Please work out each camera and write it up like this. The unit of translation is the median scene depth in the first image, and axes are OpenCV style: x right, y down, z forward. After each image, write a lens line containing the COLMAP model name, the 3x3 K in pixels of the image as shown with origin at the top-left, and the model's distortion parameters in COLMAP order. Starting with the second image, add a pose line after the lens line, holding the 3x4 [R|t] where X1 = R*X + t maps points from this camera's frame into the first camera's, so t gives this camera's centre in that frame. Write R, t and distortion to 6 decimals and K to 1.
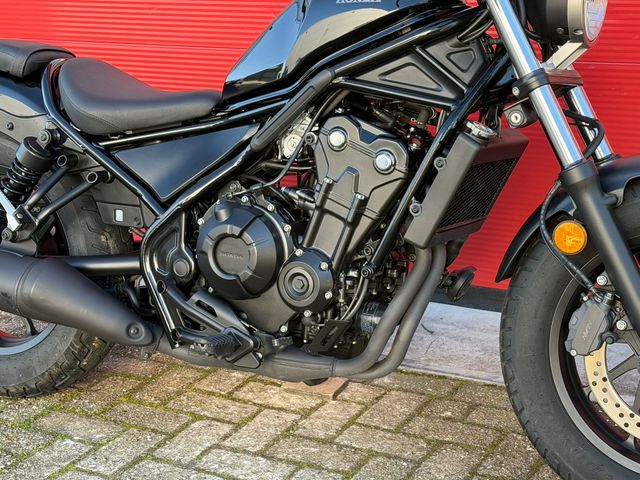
lens RADIAL K [[1170.0, 0, 320.0], [0, 1170.0, 240.0], [0, 0, 1]] dist [0.164693, -0.228509]
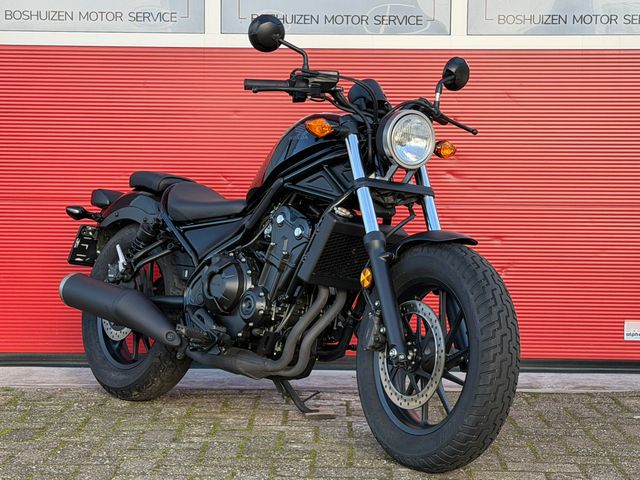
lens RADIAL K [[1433.5, 0, 320.0], [0, 1433.5, 240.0], [0, 0, 1]] dist [0.145076, 0.042549]
pose [[0.911779, 0.065695, -0.405393, 0.866720], [-0.162249, 0.964443, -0.208629, 0.346621], [0.377273, 0.255998, 0.890017, -0.753276]]
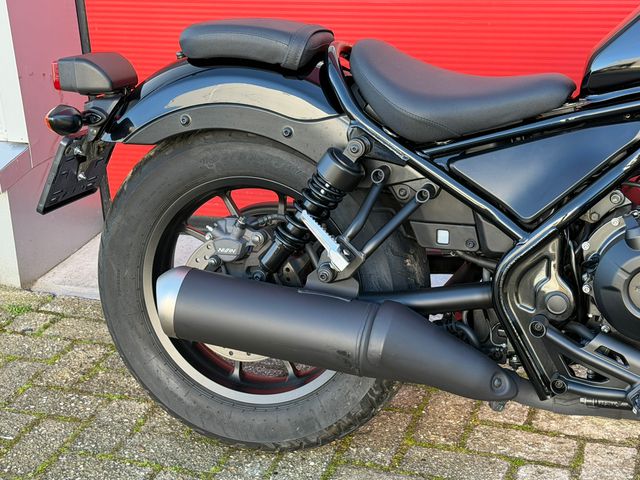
lens RADIAL K [[1170.0, 0, 320.0], [0, 1170.0, 240.0], [0, 0, 1]] dist [0.164693, -0.228509]
pose [[0.986597, -0.076502, 0.144129, -0.410790], [0.062824, 0.993282, 0.097178, -0.113626], [-0.150595, -0.086821, 0.984776, 0.237608]]
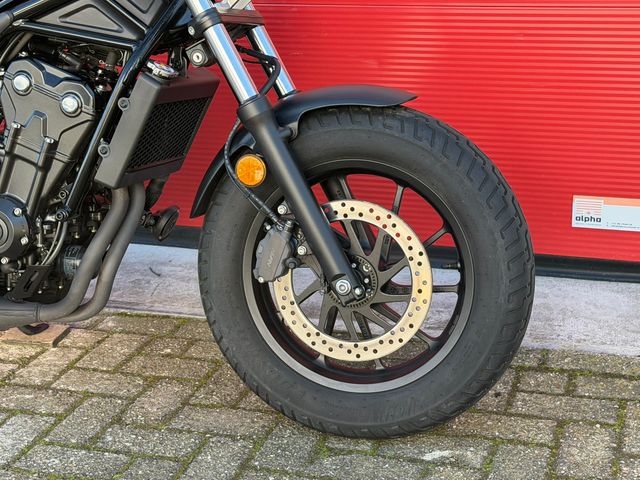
lens RADIAL K [[1170.0, 0, 320.0], [0, 1170.0, 240.0], [0, 0, 1]] dist [0.164693, -0.228509]
pose [[0.982906, -0.059263, 0.174306, 0.078435], [0.052388, 0.997666, 0.043790, 0.015446], [-0.176495, -0.033910, 0.983717, -0.035637]]
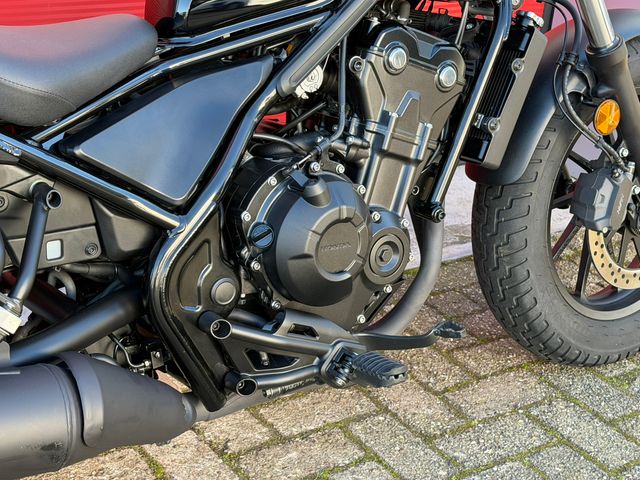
lens RADIAL K [[1170.0, 0, 320.0], [0, 1170.0, 240.0], [0, 0, 1]] dist [0.164693, -0.228509]
pose [[0.475008, -0.303679, 0.825922, -0.662695], [0.158699, 0.952741, 0.259037, -0.176010], [-0.865553, 0.008028, 0.500753, 0.645200]]
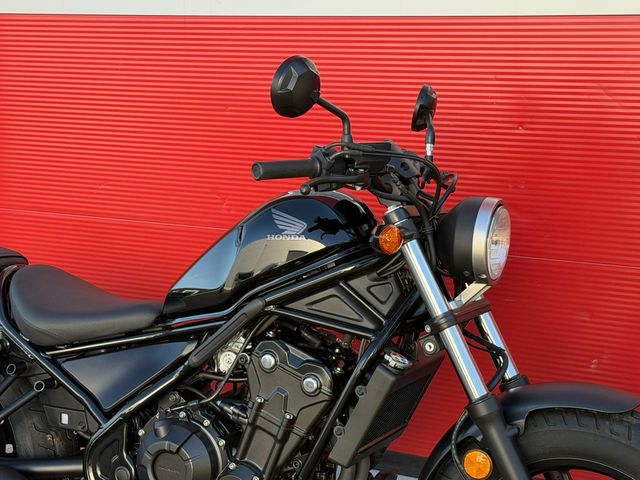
lens RADIAL K [[1170.0, 0, 320.0], [0, 1170.0, 240.0], [0, 0, 1]] dist [0.164693, -0.228509]
pose [[0.999261, 0.001626, 0.038405, 0.020360], [0.000634, 0.998273, -0.058747, -0.131830], [-0.038434, 0.058728, 0.997534, -0.092893]]
